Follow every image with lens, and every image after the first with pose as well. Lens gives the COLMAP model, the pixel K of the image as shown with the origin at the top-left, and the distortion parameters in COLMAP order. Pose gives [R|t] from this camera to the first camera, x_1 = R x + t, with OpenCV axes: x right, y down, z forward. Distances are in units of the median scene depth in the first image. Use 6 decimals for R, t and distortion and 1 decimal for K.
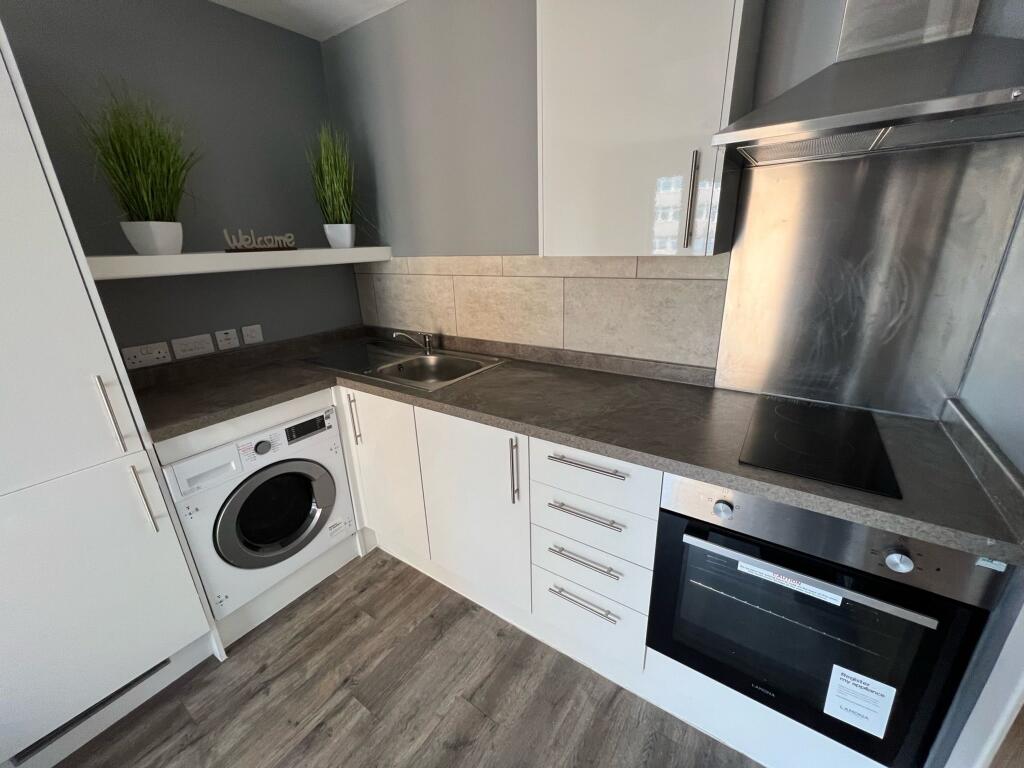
lens RADIAL K [[417.5, 0, 511.0], [0, 417.5, 378.3], [0, 0, 1]] dist [-0.000691, -0.000011]
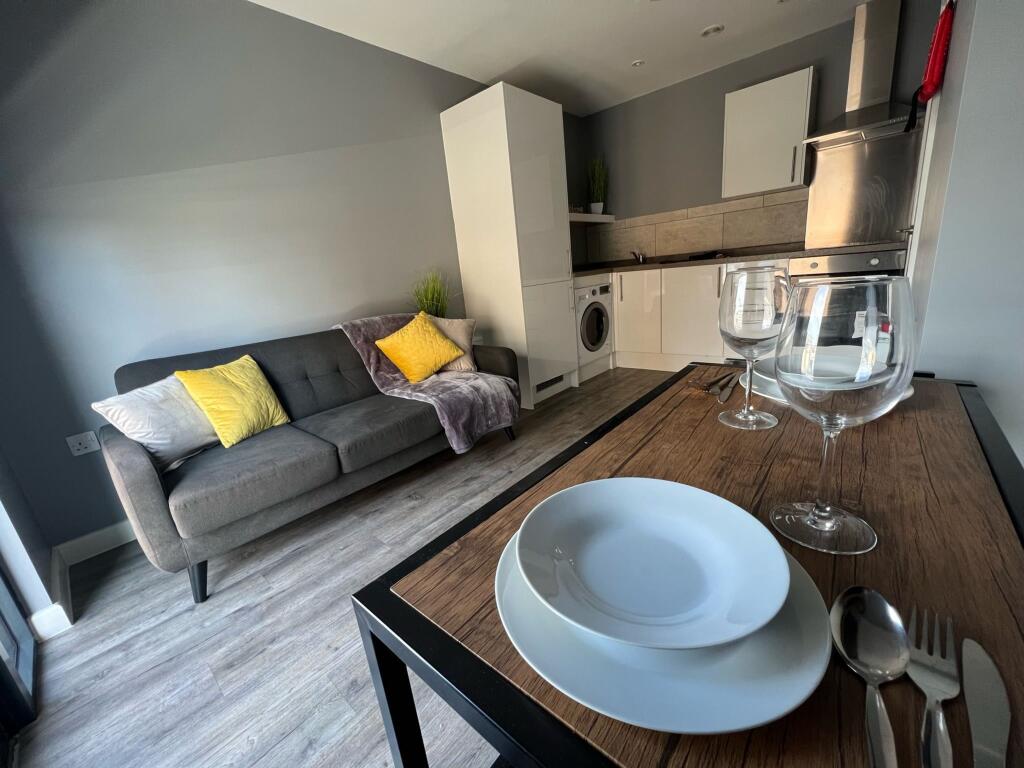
lens RADIAL K [[412.3, 0, 515.3], [0, 412.3, 380.9], [0, 0, 1]] dist [0.002308, 0.000159]
pose [[0.991092, -0.029000, -0.129986, -0.701097], [0.023778, 0.998854, -0.041547, 0.696687], [0.131042, 0.038086, 0.990645, -1.230718]]
